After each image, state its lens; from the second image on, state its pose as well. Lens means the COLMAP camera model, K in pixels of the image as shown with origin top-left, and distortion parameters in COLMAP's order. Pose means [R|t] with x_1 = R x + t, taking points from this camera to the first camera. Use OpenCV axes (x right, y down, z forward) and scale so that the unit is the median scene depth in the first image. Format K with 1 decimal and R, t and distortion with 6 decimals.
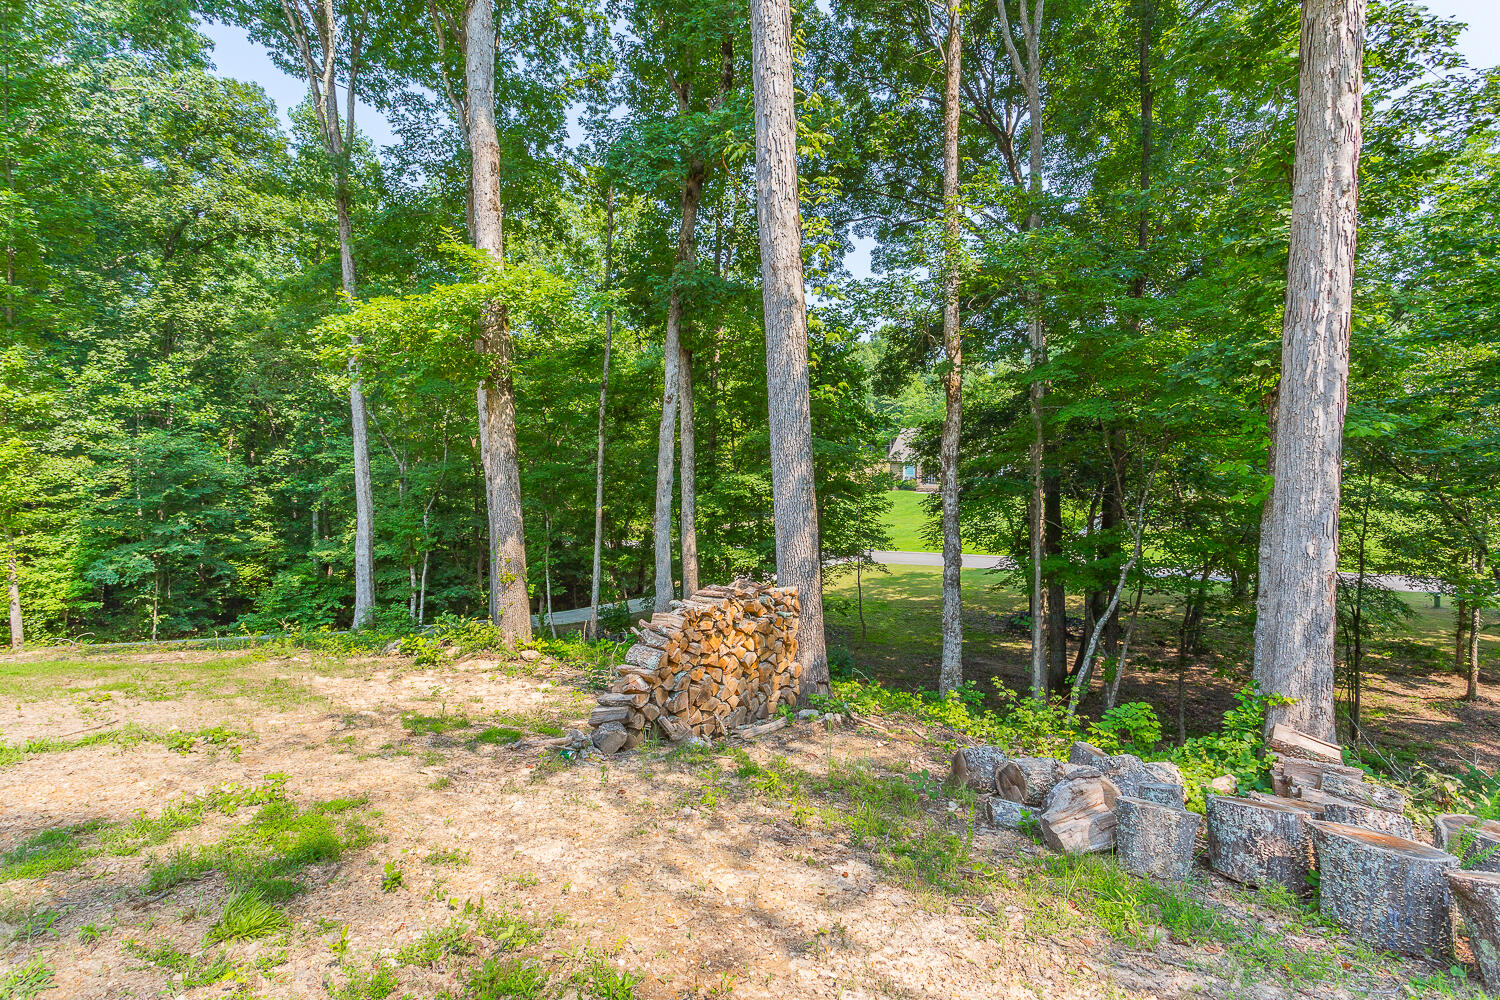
lens RADIAL K [[741.3, 0, 781.4], [0, 741.3, 493.8], [0, 0, 1]] dist [0.001738, 0.000399]
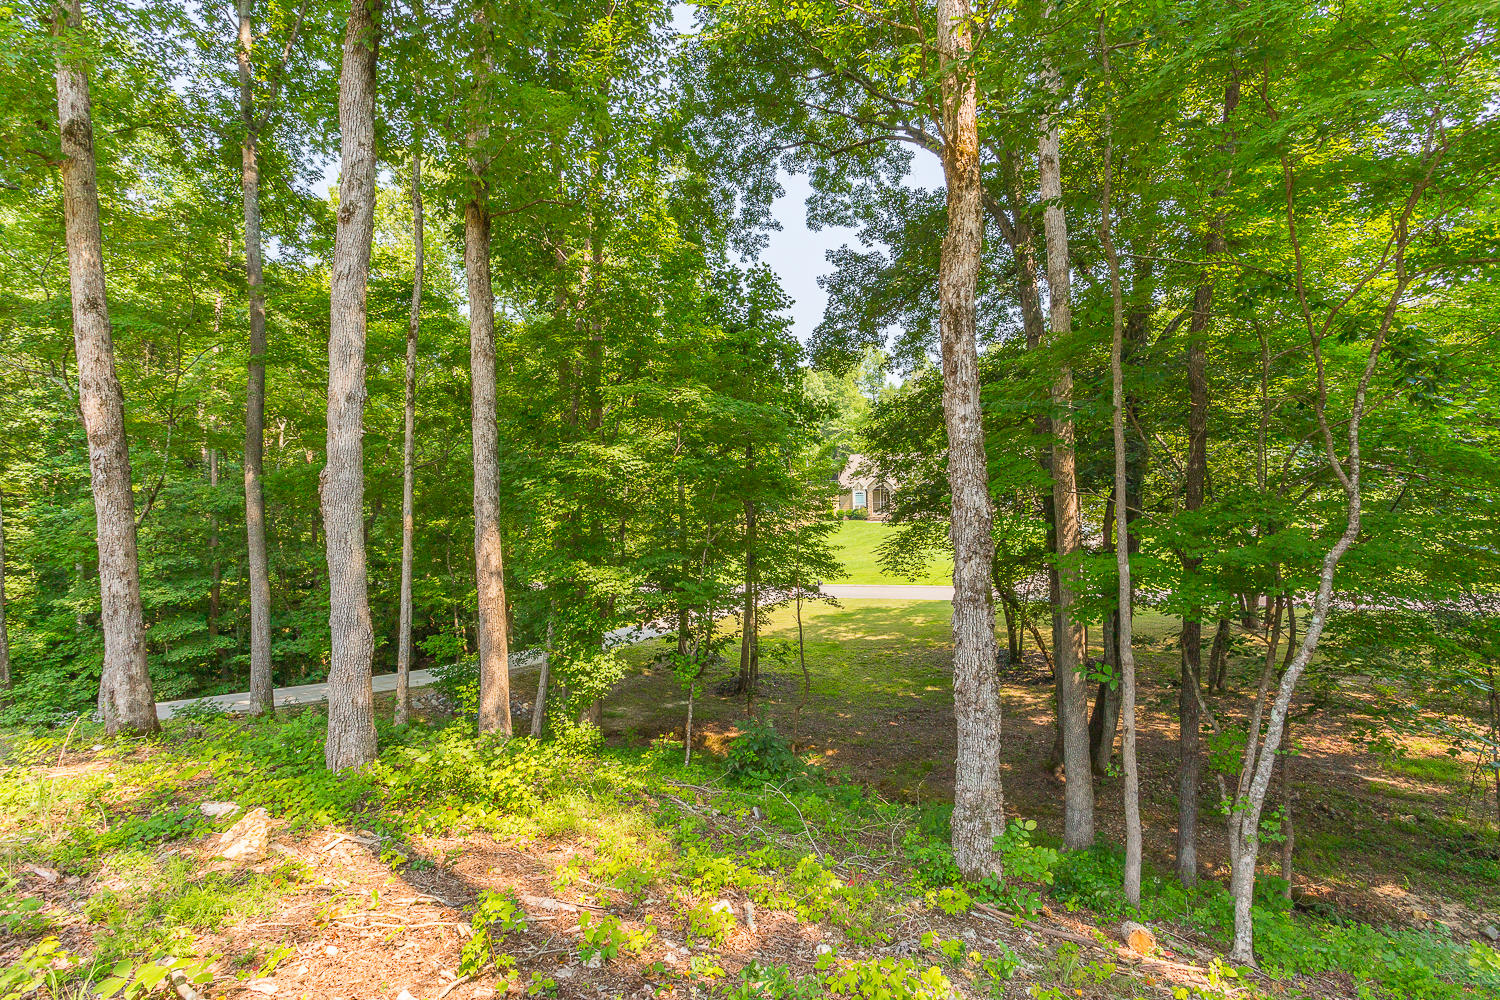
lens RADIAL K [[741.3, 0, 781.4], [0, 741.3, 493.8], [0, 0, 1]] dist [0.001738, 0.000399]
pose [[0.997570, -0.019832, 0.066782, 0.034729], [0.023579, 0.998164, -0.055797, 0.032095], [-0.065553, 0.057236, 0.996206, 0.223206]]
